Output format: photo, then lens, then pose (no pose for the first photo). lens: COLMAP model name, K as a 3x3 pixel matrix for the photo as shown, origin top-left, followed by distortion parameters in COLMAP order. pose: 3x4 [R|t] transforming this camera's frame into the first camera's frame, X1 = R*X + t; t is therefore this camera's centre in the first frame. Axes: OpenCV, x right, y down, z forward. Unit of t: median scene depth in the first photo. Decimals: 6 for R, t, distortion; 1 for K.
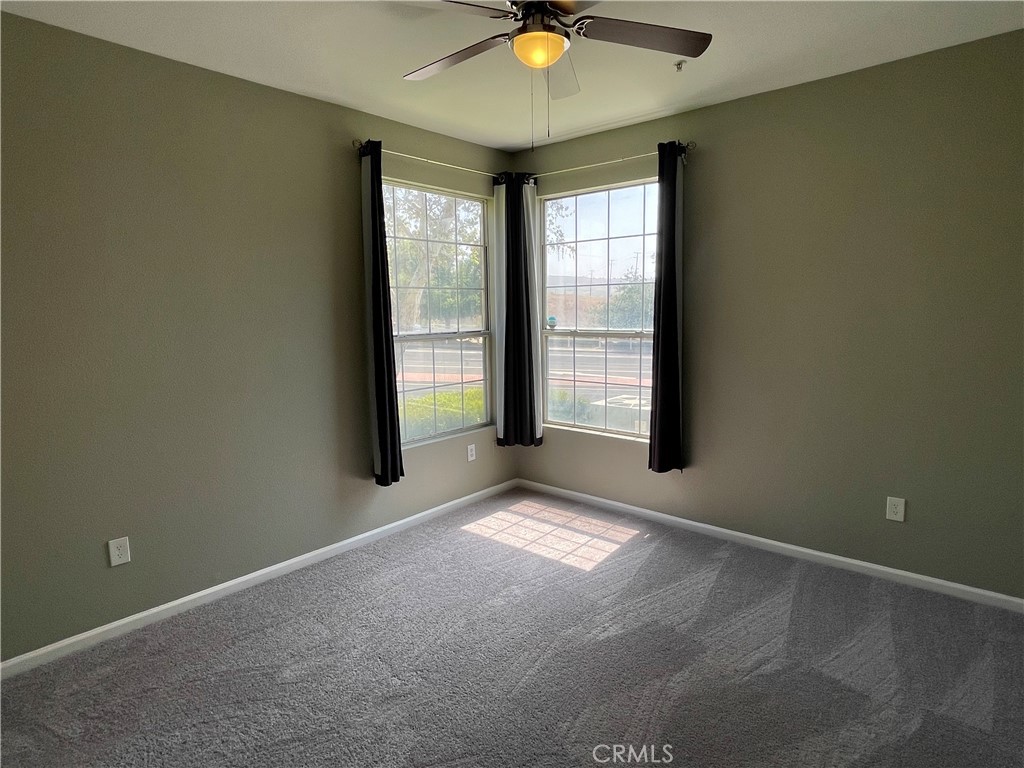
lens RADIAL K [[586.0, 0, 505.8], [0, 586.0, 384.5], [0, 0, 1]] dist [0.004227, 0.002053]
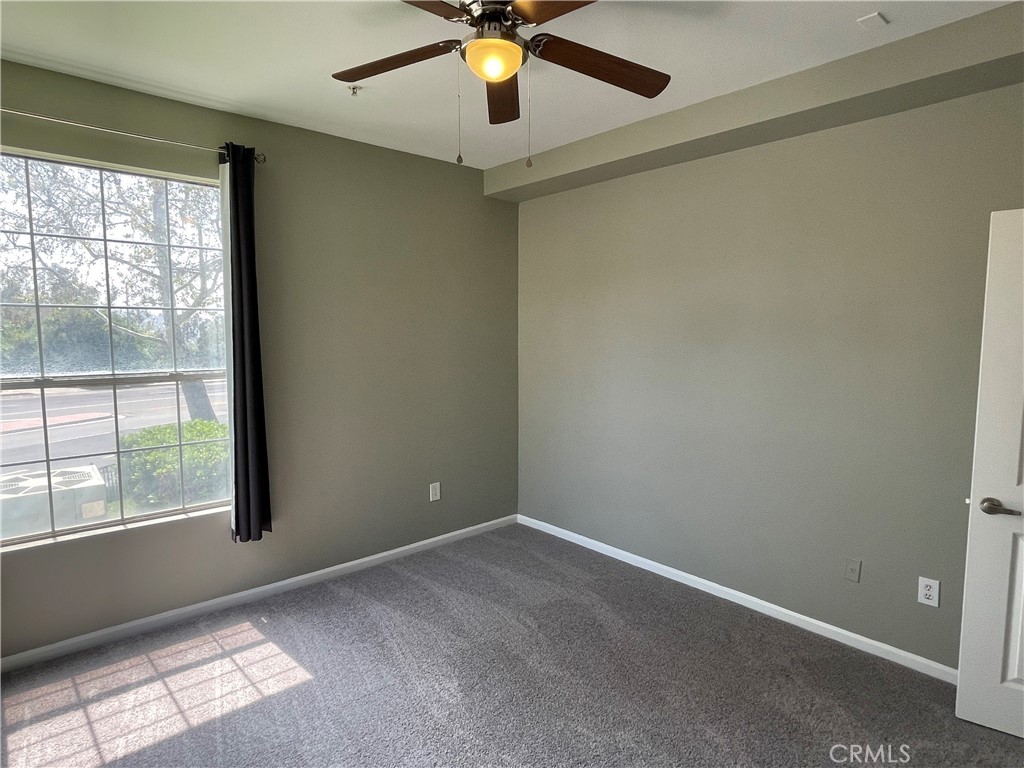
lens RADIAL K [[586.0, 0, 505.8], [0, 586.0, 384.5], [0, 0, 1]] dist [0.004227, 0.002053]
pose [[0.131431, -0.074966, 0.988487, -0.495063], [0.133545, 0.989386, 0.057278, -0.066589], [-0.982289, 0.124479, 0.140047, 0.518942]]
